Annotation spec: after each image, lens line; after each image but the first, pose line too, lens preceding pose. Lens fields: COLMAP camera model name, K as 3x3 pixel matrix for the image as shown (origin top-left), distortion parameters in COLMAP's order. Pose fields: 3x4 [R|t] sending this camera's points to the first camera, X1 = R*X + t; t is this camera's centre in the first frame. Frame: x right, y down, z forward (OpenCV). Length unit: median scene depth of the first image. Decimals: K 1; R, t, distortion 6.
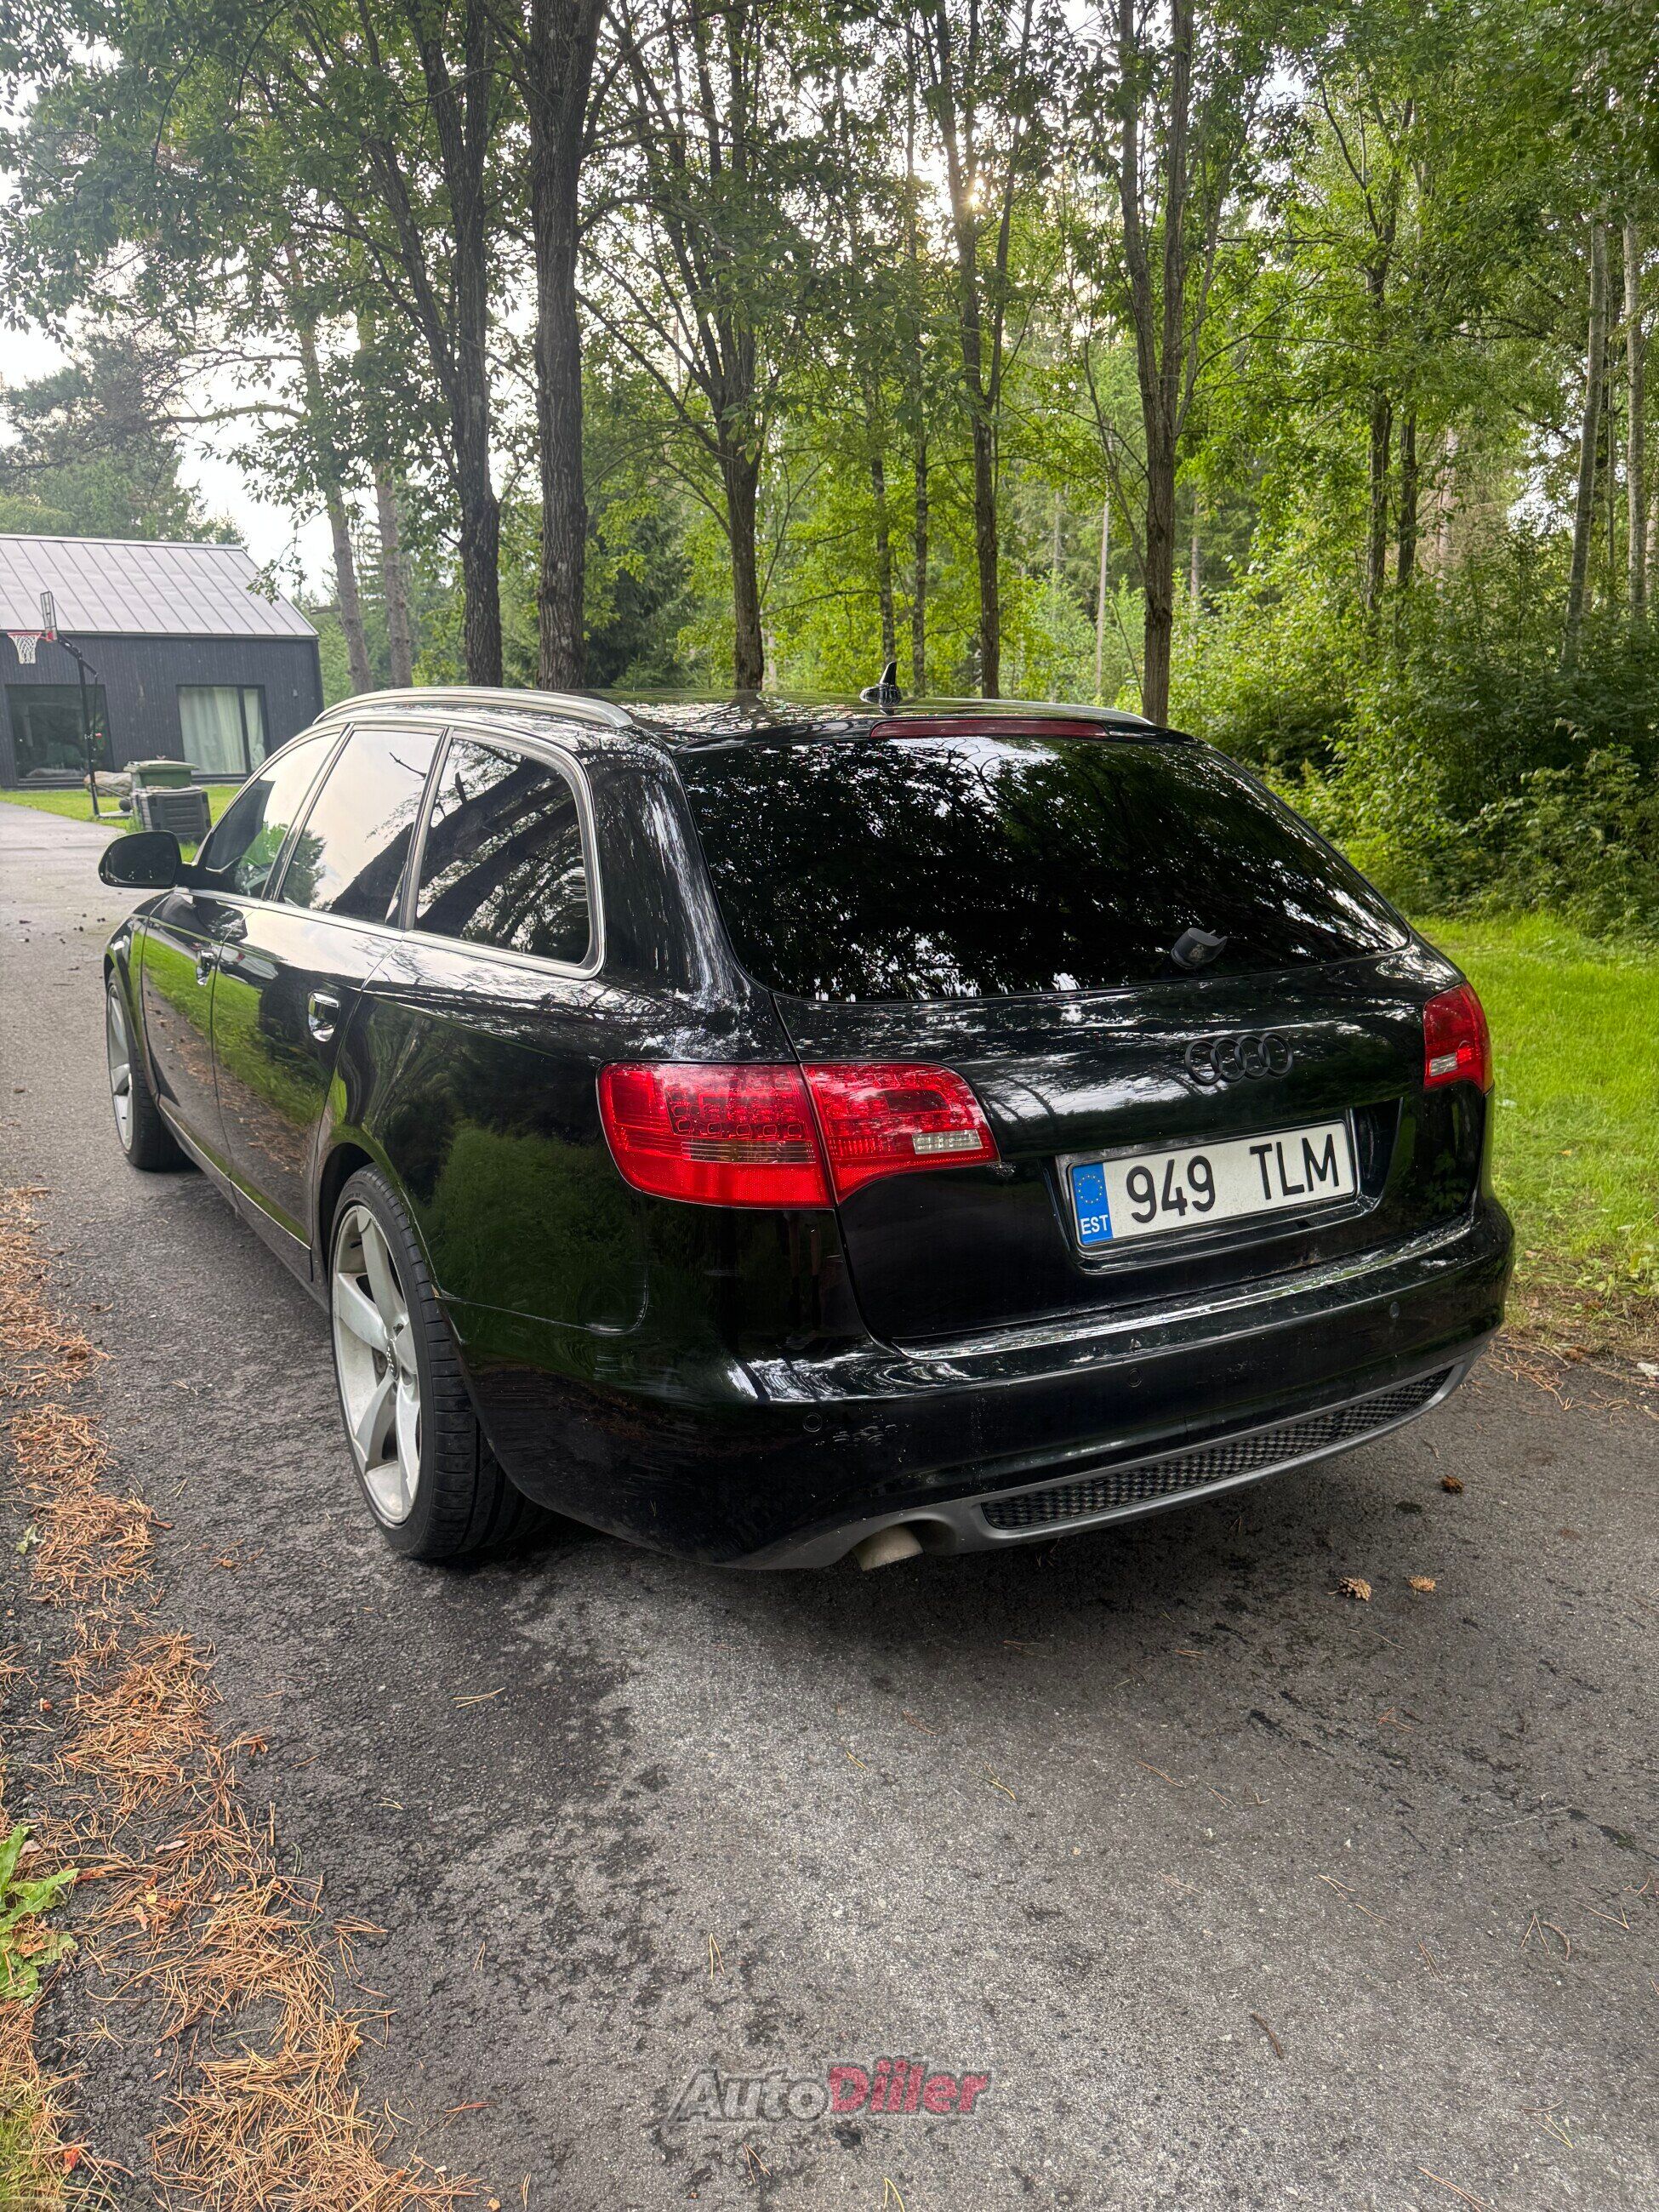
lens RADIAL K [[1627.0, 0, 919.6], [0, 1627.0, 1099.9], [0, 0, 1]] dist [-0.003495, -0.010789]
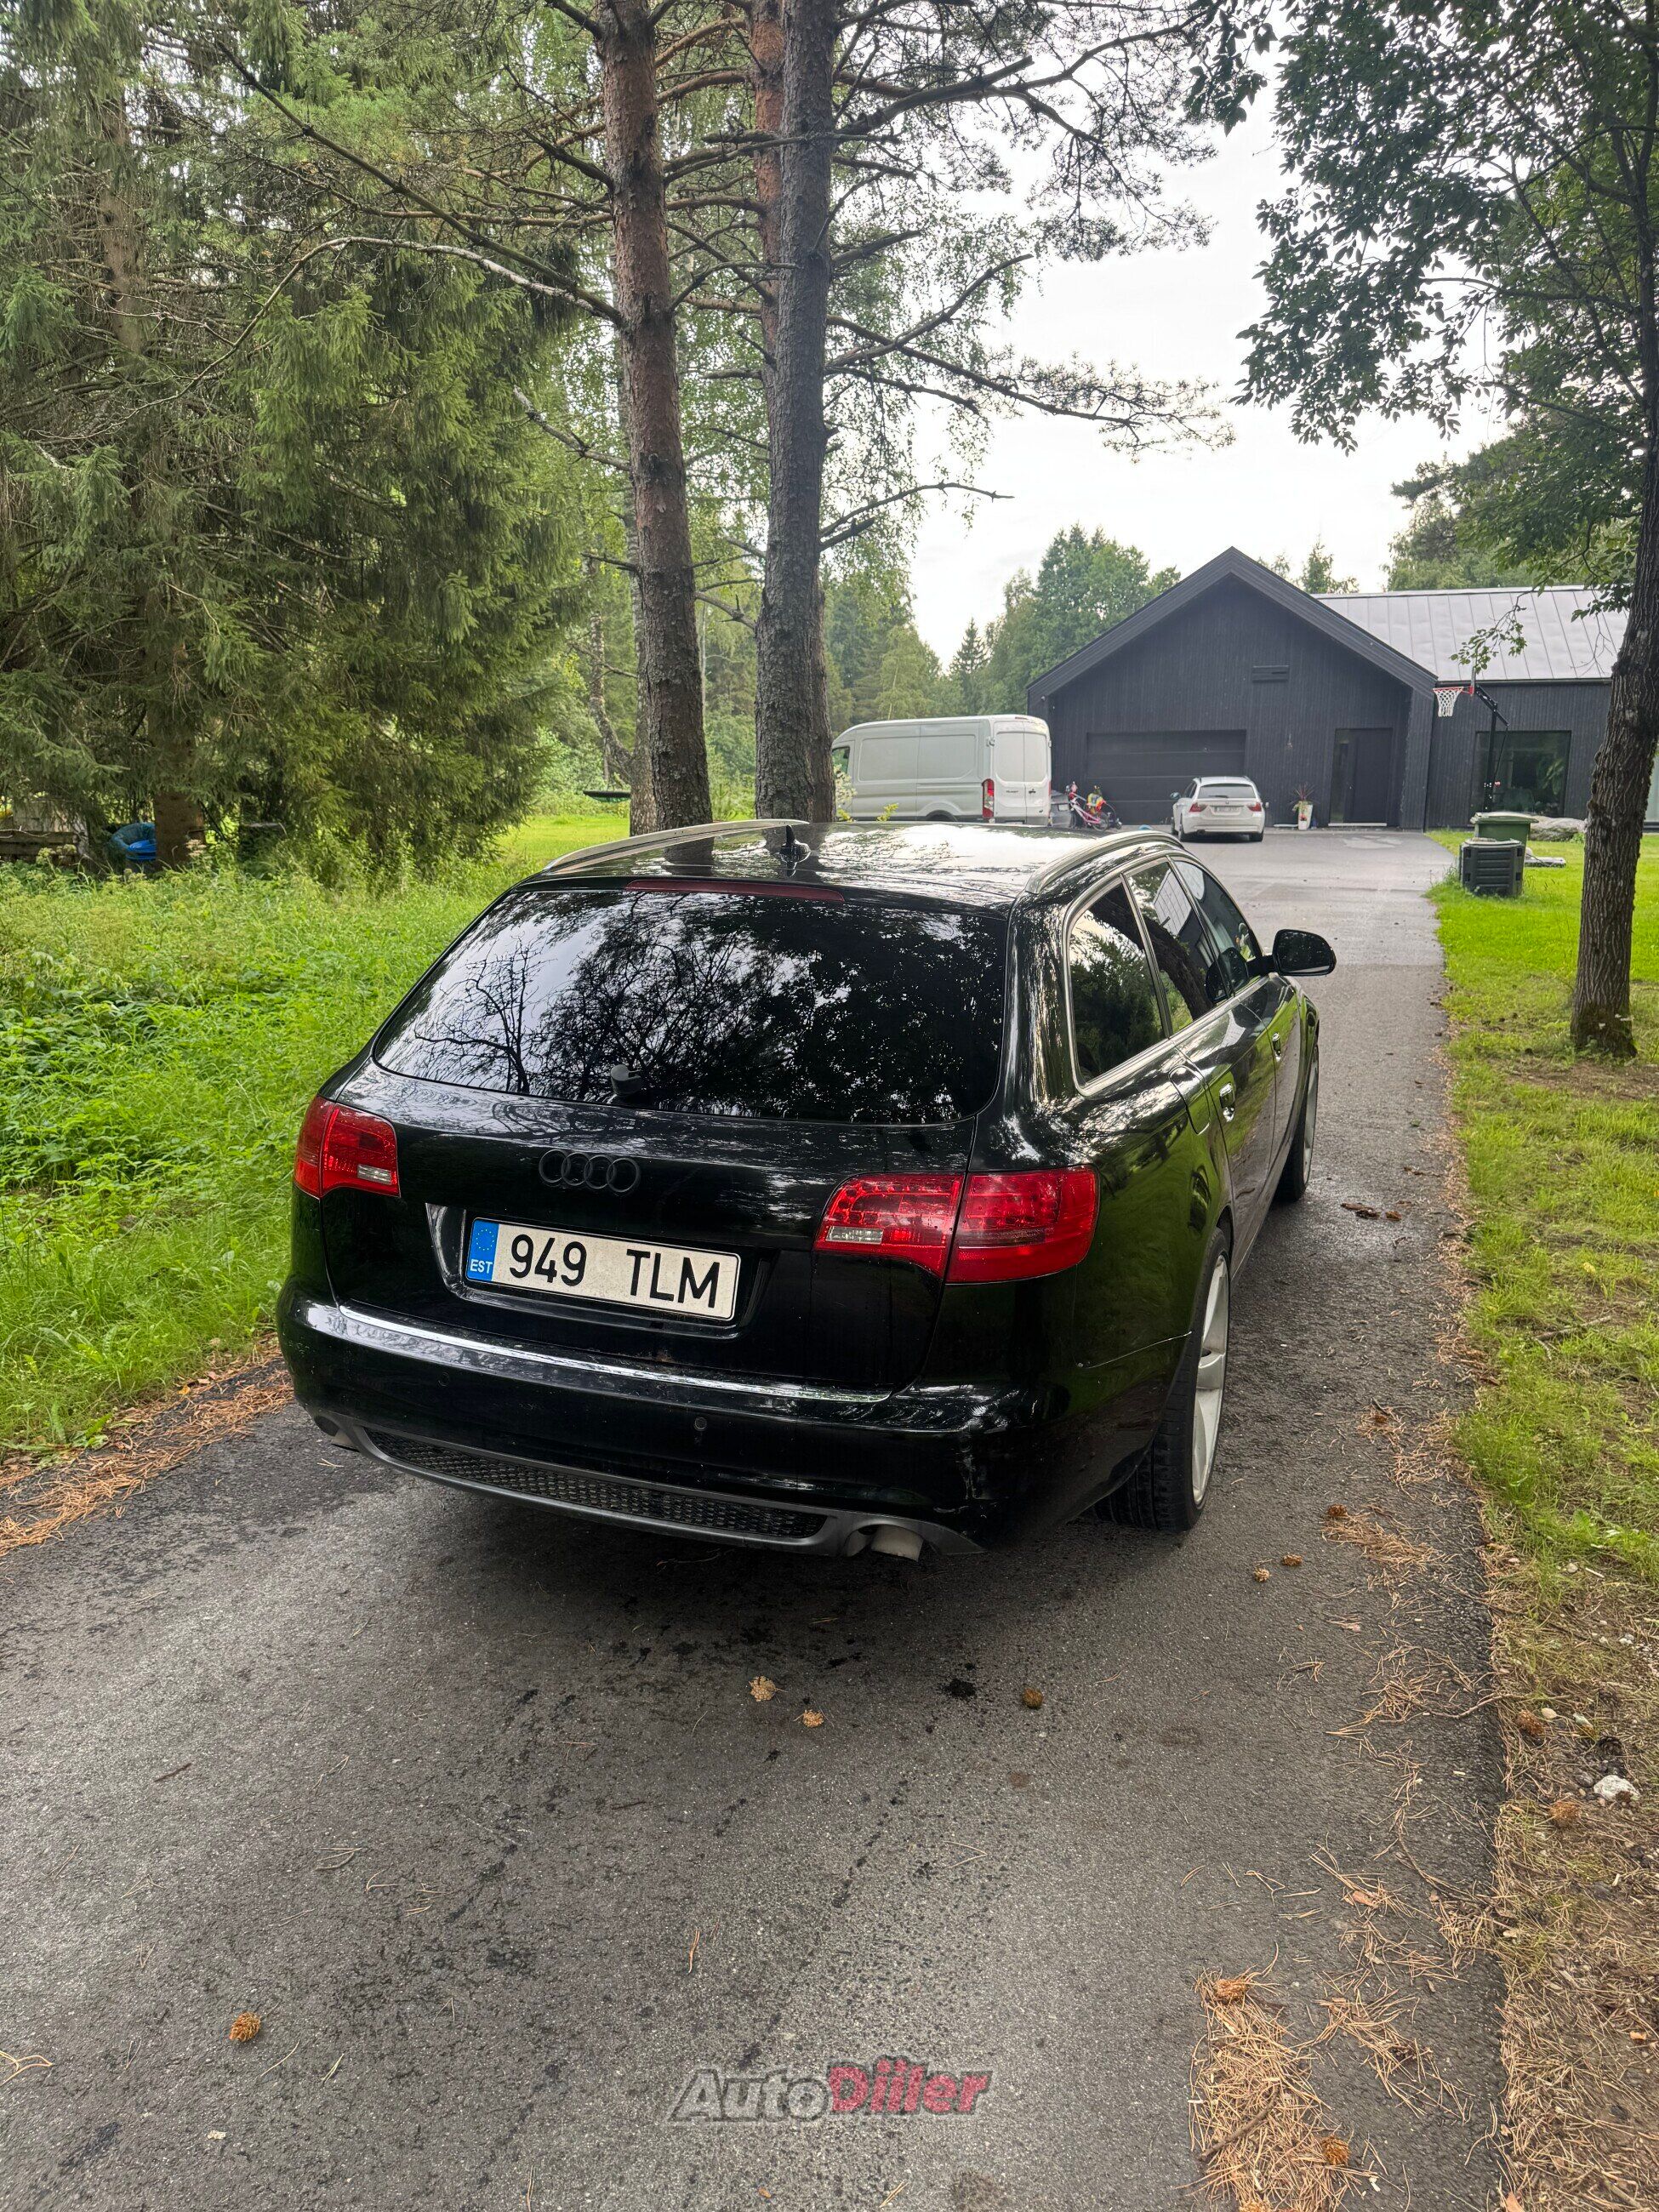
lens RADIAL K [[1619.0, 0, 791.6], [0, 1619.0, 1101.2], [0, 0, 1]] dist [0.049036, -0.084354]
pose [[0.576301, 0.170113, -0.799336, 1.225822], [-0.185923, 0.979739, 0.074460, -0.192529], [0.795808, 0.105704, 0.596252, 0.362915]]
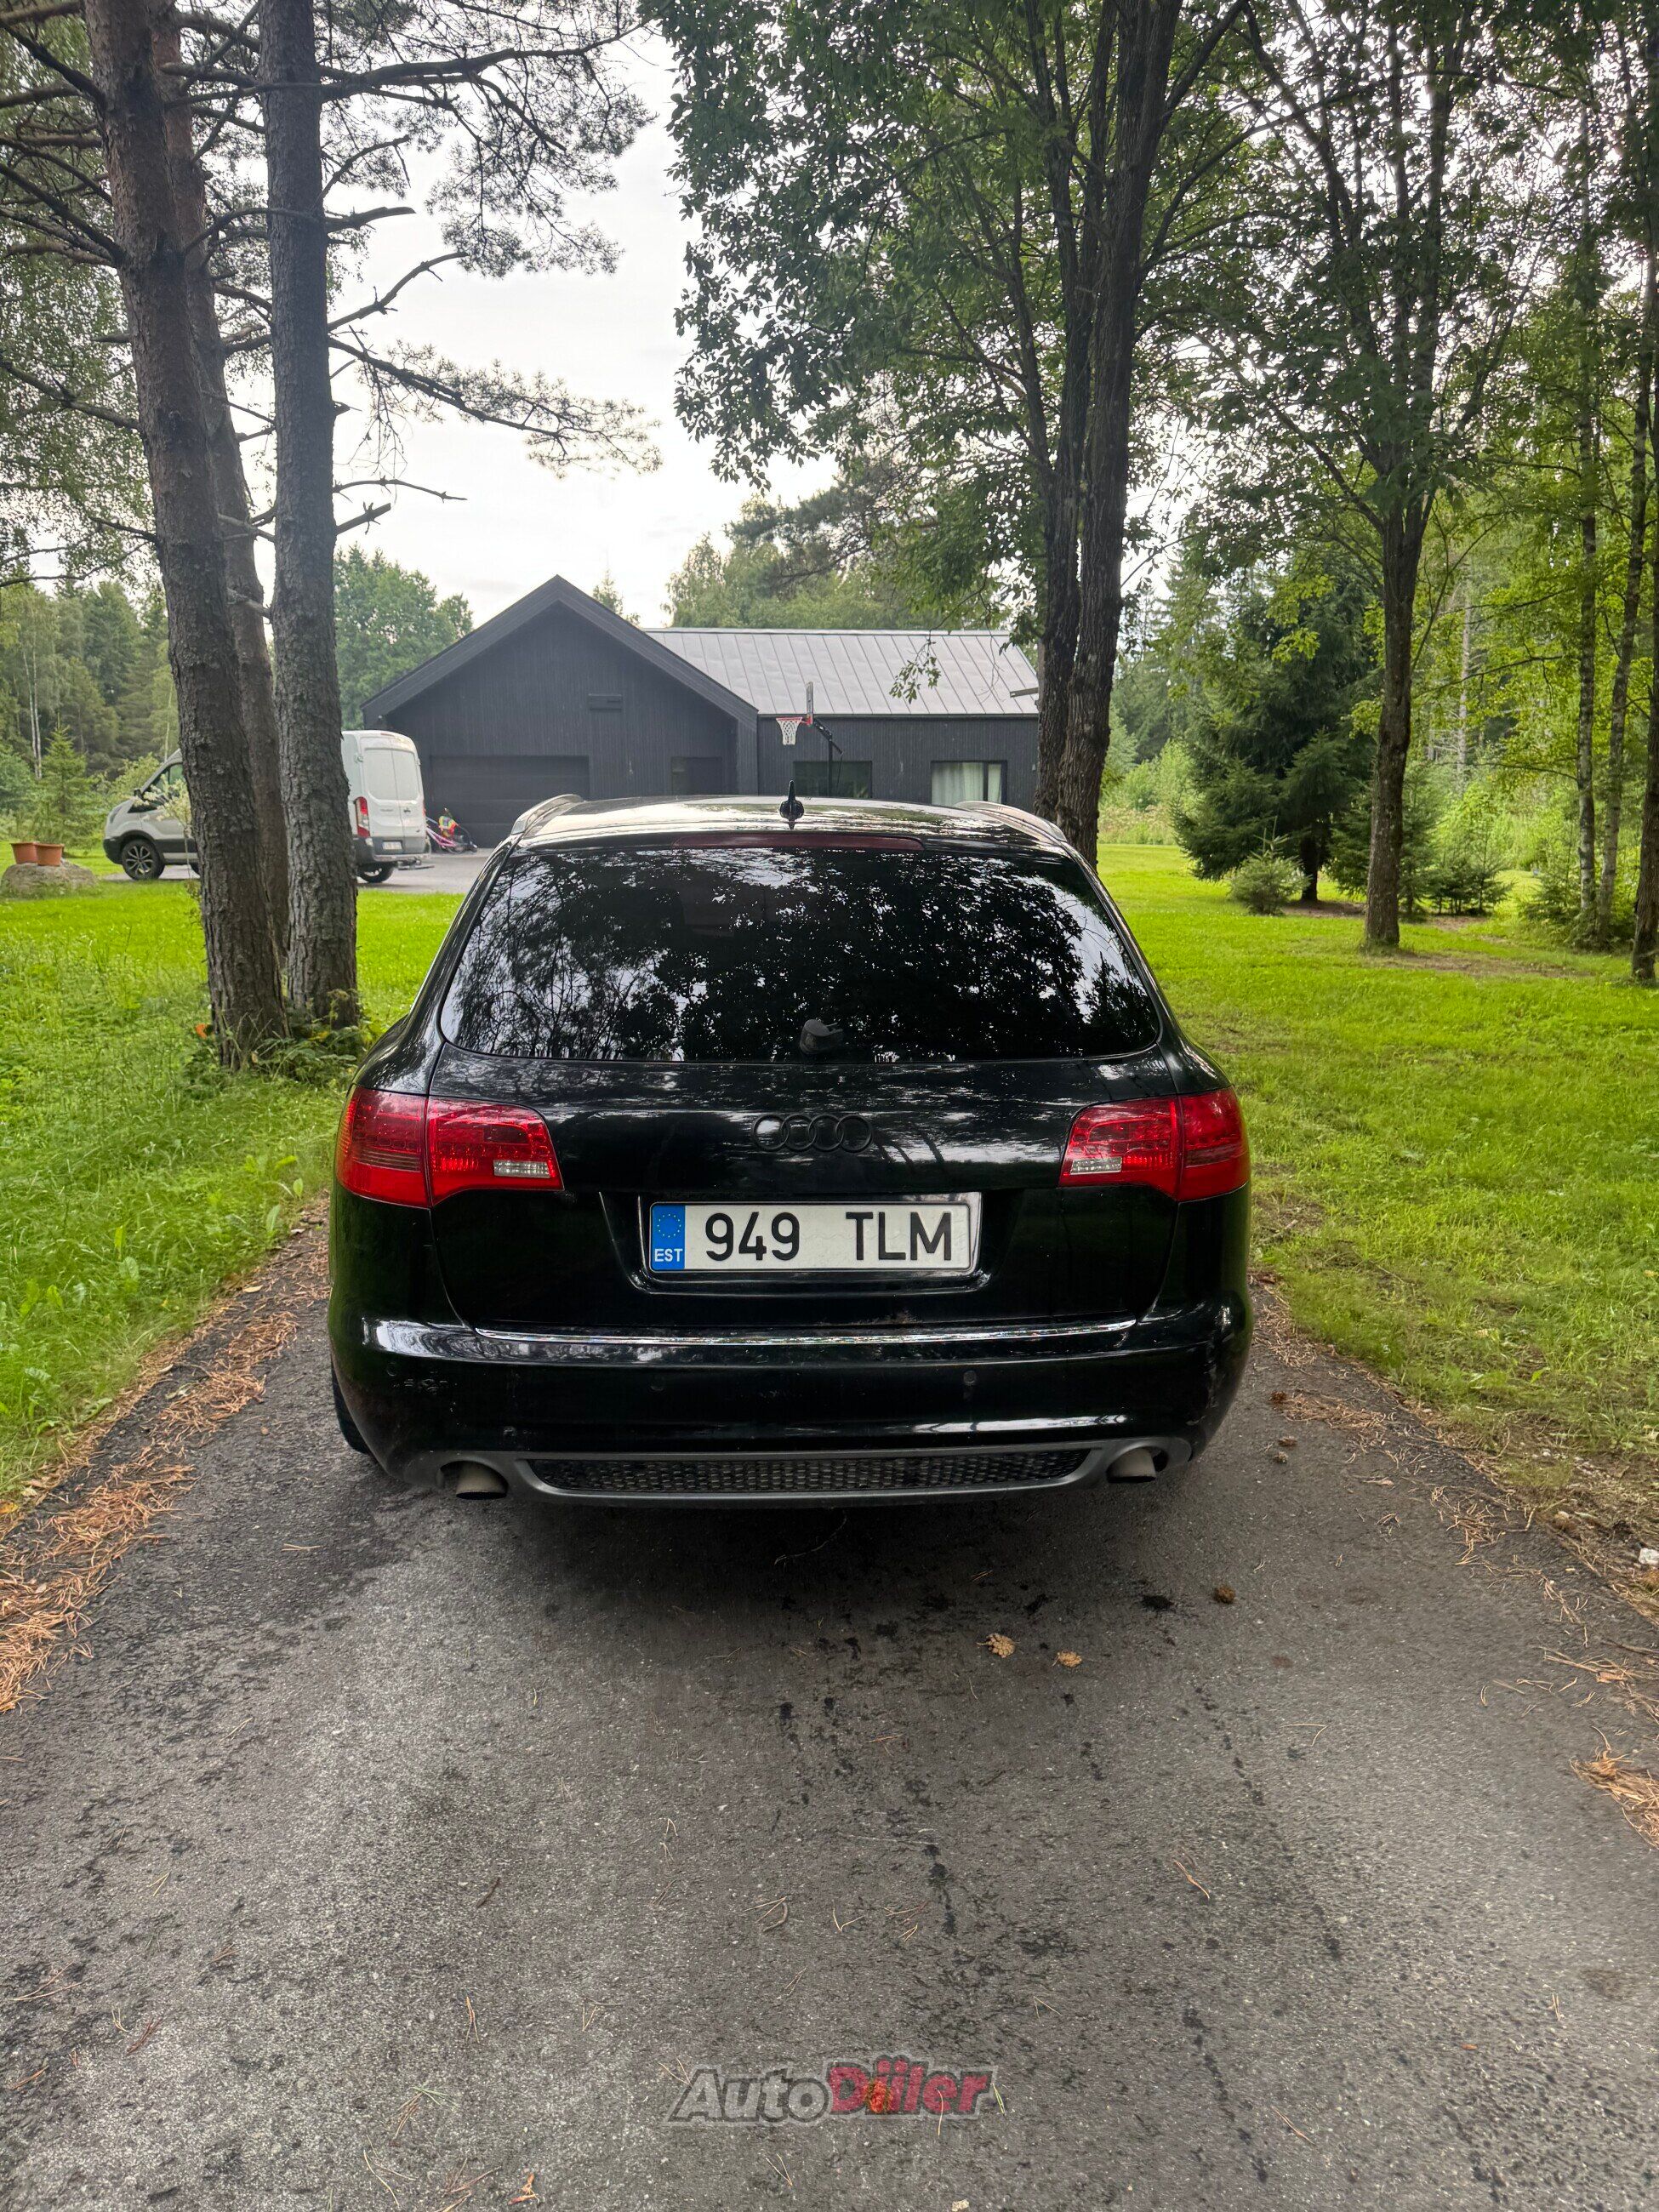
lens RADIAL K [[1625.2, 0, 829.5], [0, 1625.2, 1106.0], [0, 0, 1]] dist [0.037613, -0.062283]
pose [[0.883593, 0.093510, -0.458824, 0.712499], [-0.111248, 0.993724, -0.011715, -0.030739], [0.454849, 0.061394, 0.888450, -0.029501]]
